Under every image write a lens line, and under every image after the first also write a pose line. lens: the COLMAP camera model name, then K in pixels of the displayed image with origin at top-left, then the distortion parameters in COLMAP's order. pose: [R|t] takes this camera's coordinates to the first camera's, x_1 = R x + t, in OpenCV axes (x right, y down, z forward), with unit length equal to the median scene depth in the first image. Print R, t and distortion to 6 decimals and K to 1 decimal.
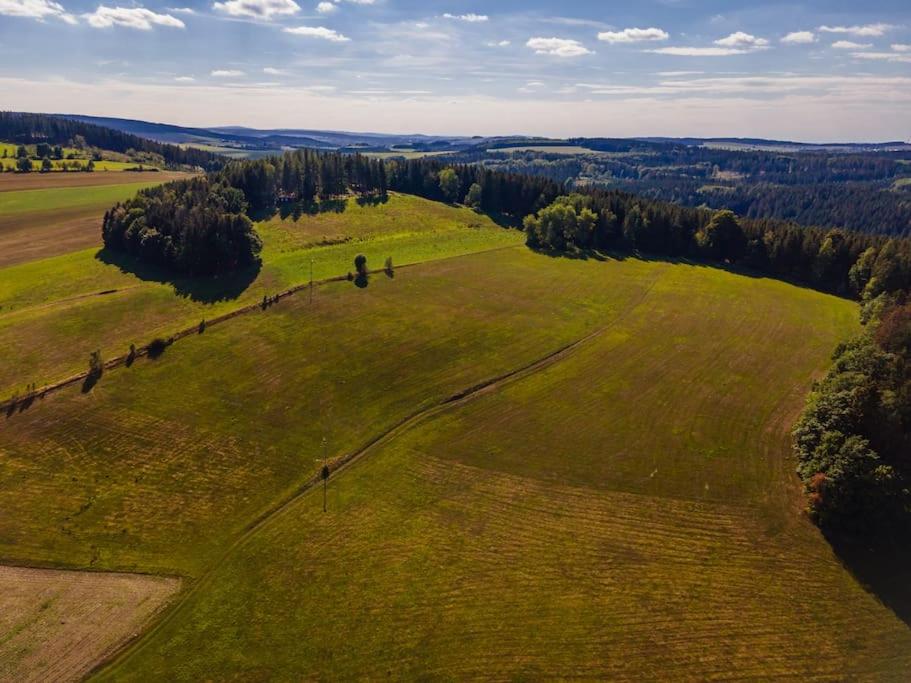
lens RADIAL K [[642.3, 0, 445.7], [0, 642.3, 352.6], [0, 0, 1]] dist [0.006833, 0.040897]
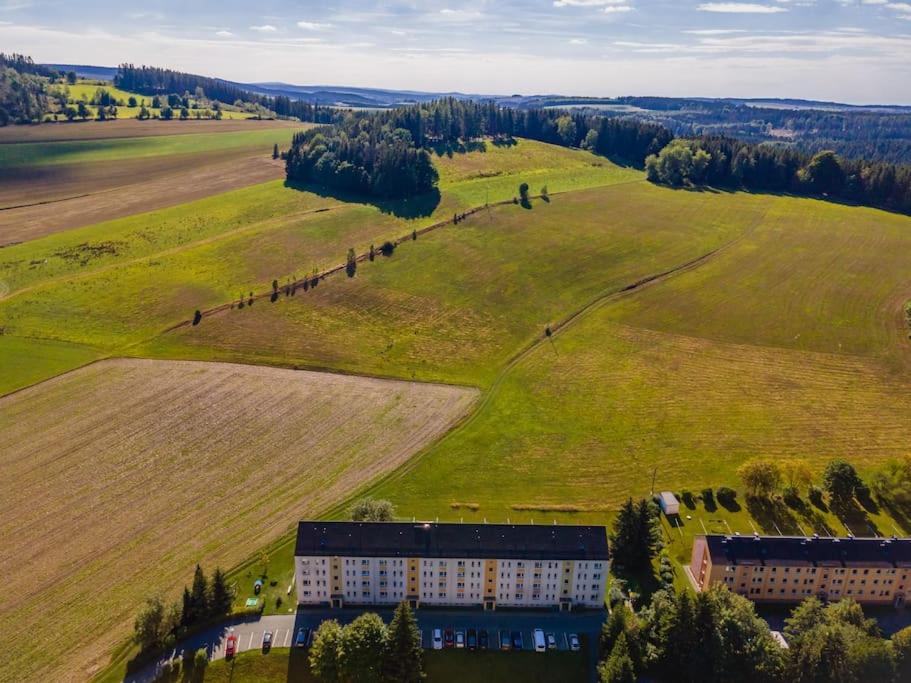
lens RADIAL K [[624.9, 0, 455.5], [0, 624.9, 341.5], [0, 0, 1]] dist [0.007791, 0.035240]
pose [[0.999284, 0.022941, -0.030090, -0.217919], [-0.021384, 0.998465, 0.051085, 0.090147], [0.031216, -0.050405, 0.998241, -0.208092]]
